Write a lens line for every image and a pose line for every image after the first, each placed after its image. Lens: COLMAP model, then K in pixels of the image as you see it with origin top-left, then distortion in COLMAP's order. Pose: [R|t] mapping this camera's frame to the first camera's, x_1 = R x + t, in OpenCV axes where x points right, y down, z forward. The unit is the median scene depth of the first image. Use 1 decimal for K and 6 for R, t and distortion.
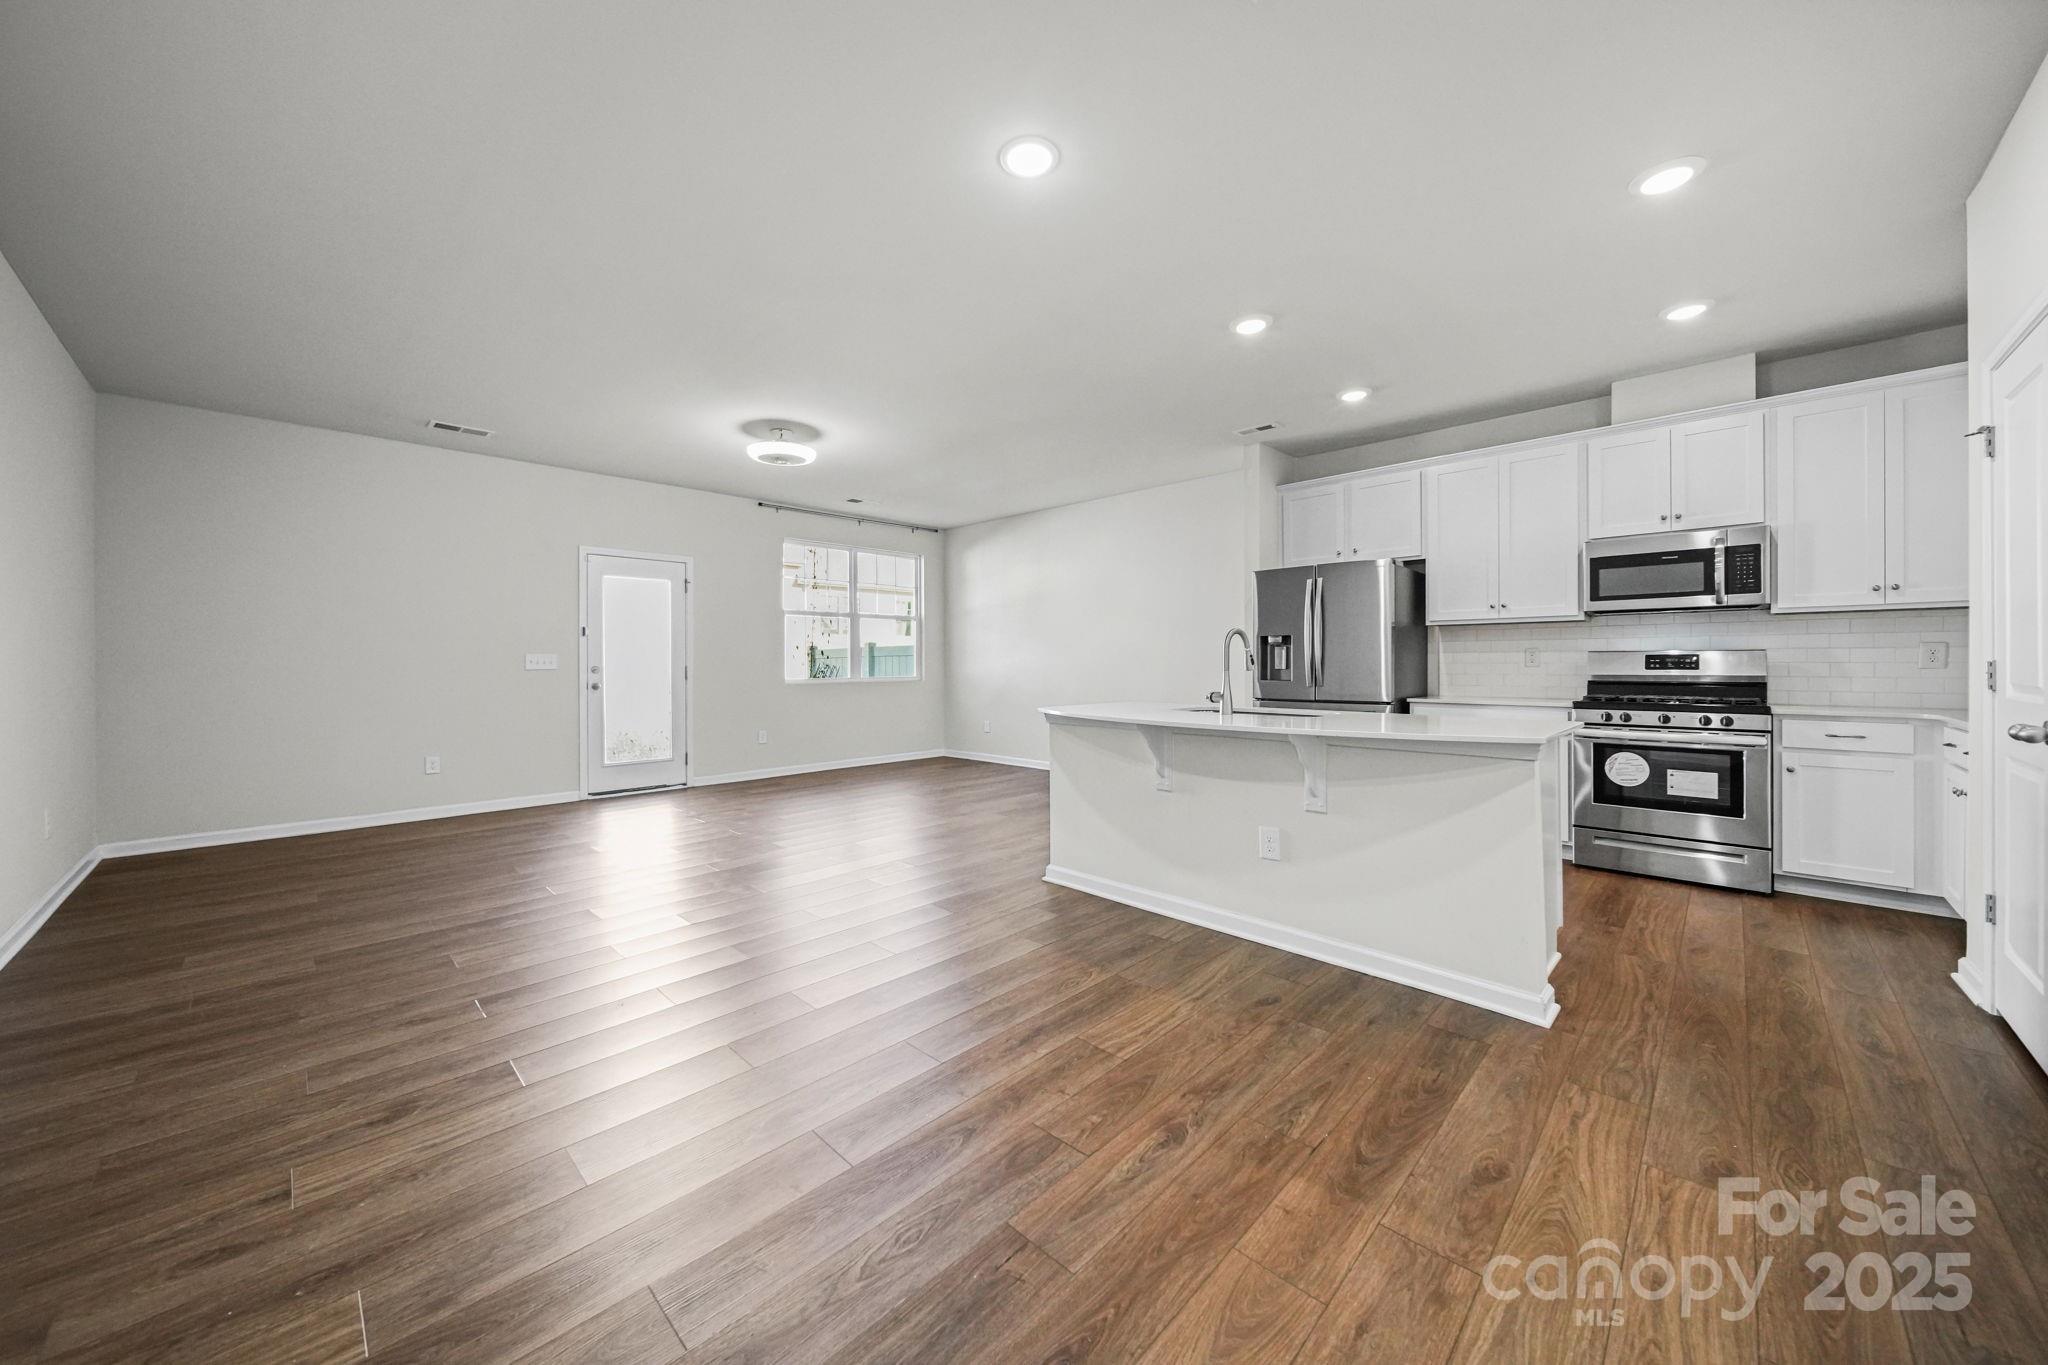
lens RADIAL K [[726.3, 0, 1019.2], [0, 726.3, 658.8], [0, 0, 1]] dist [-0.002467, 0.001134]
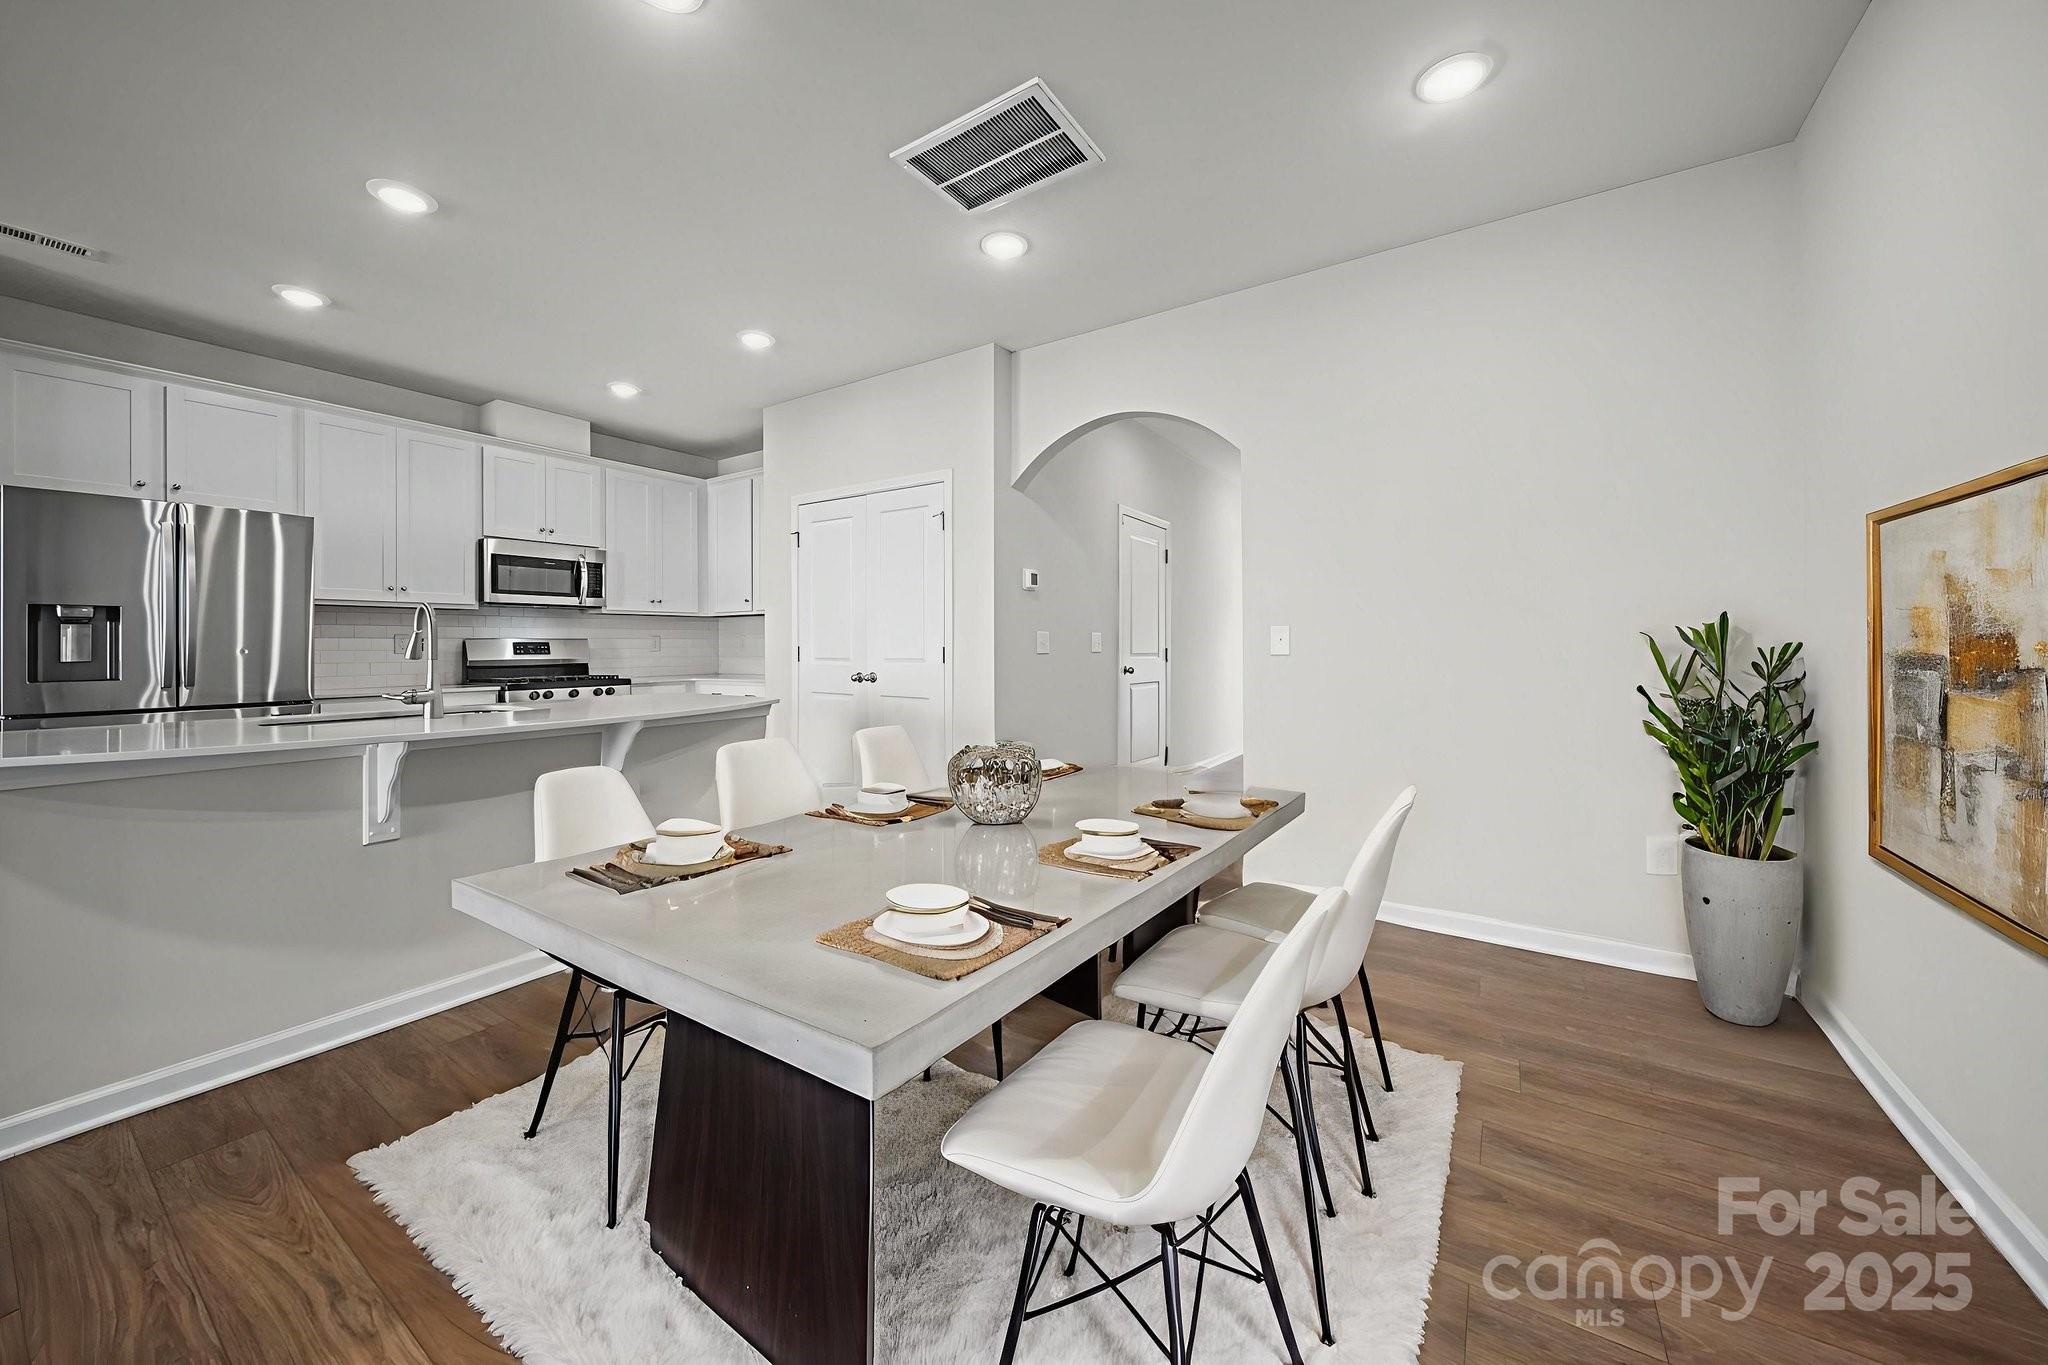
lens RADIAL K [[726.3, 0, 1011.7], [0, 726.3, 646.4], [0, 0, 1]] dist [-0.002467, 0.001134]
pose [[-0.201833, 0.002212, 0.979417, -0.498864], [0.002017, 0.999996, -0.001842, 0.005421], [-0.979418, 0.001604, -0.201837, 0.510034]]
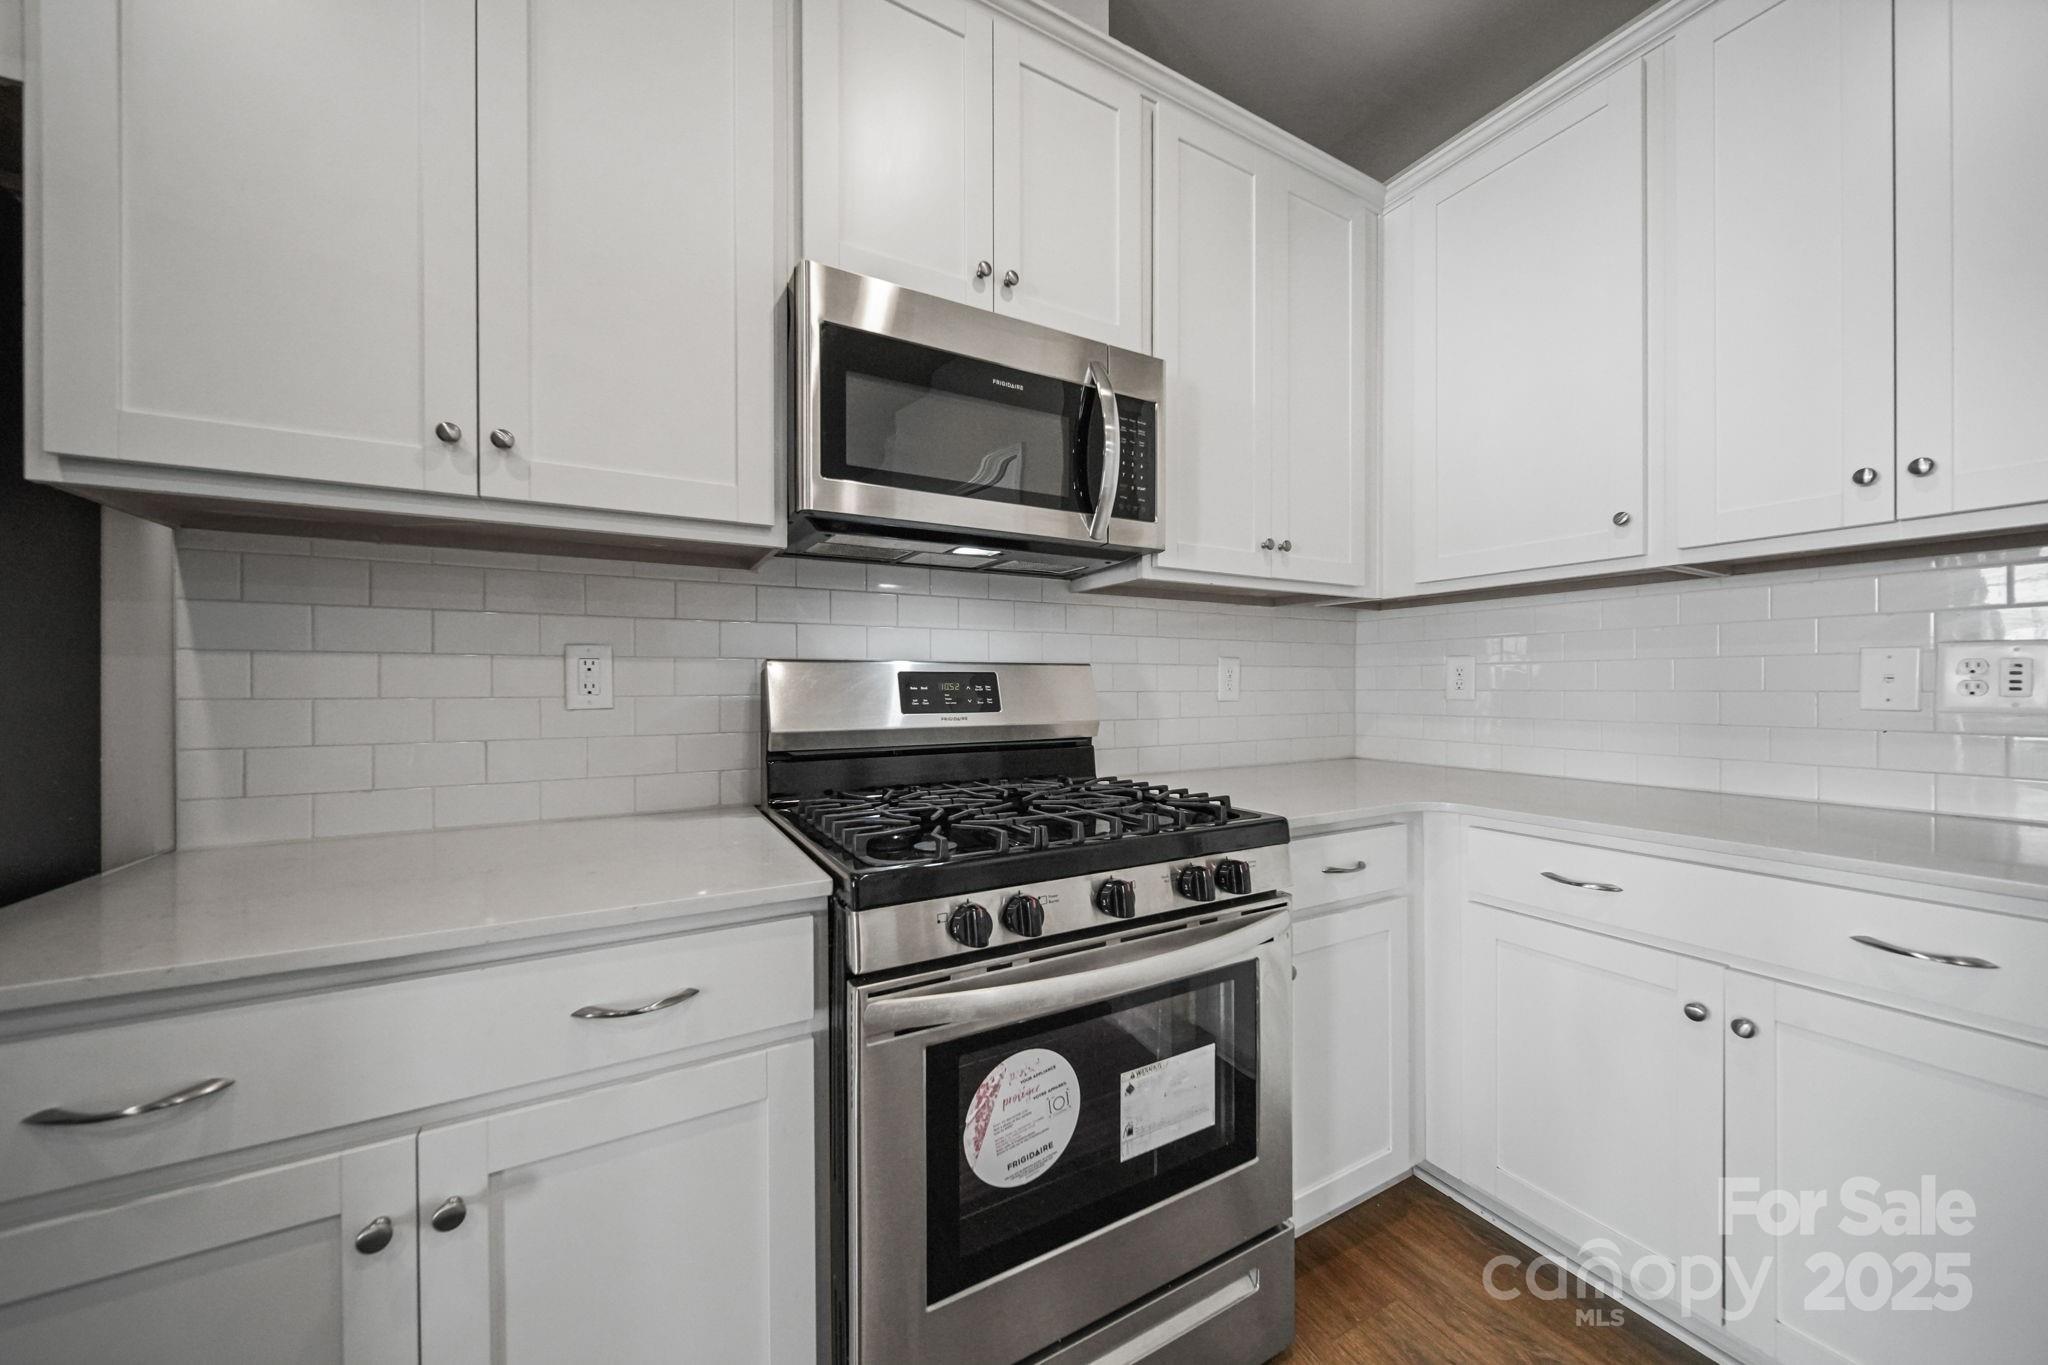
lens RADIAL K [[726.3, 0, 1010.4], [0, 726.3, 692.6], [0, 0, 1]] dist [-0.002467, 0.001134]
pose [[0.288249, -0.005106, 0.957542, 0.609573], [-0.001722, 0.999981, 0.005850, 0.002030], [-0.957554, -0.003335, 0.288235, 0.957567]]
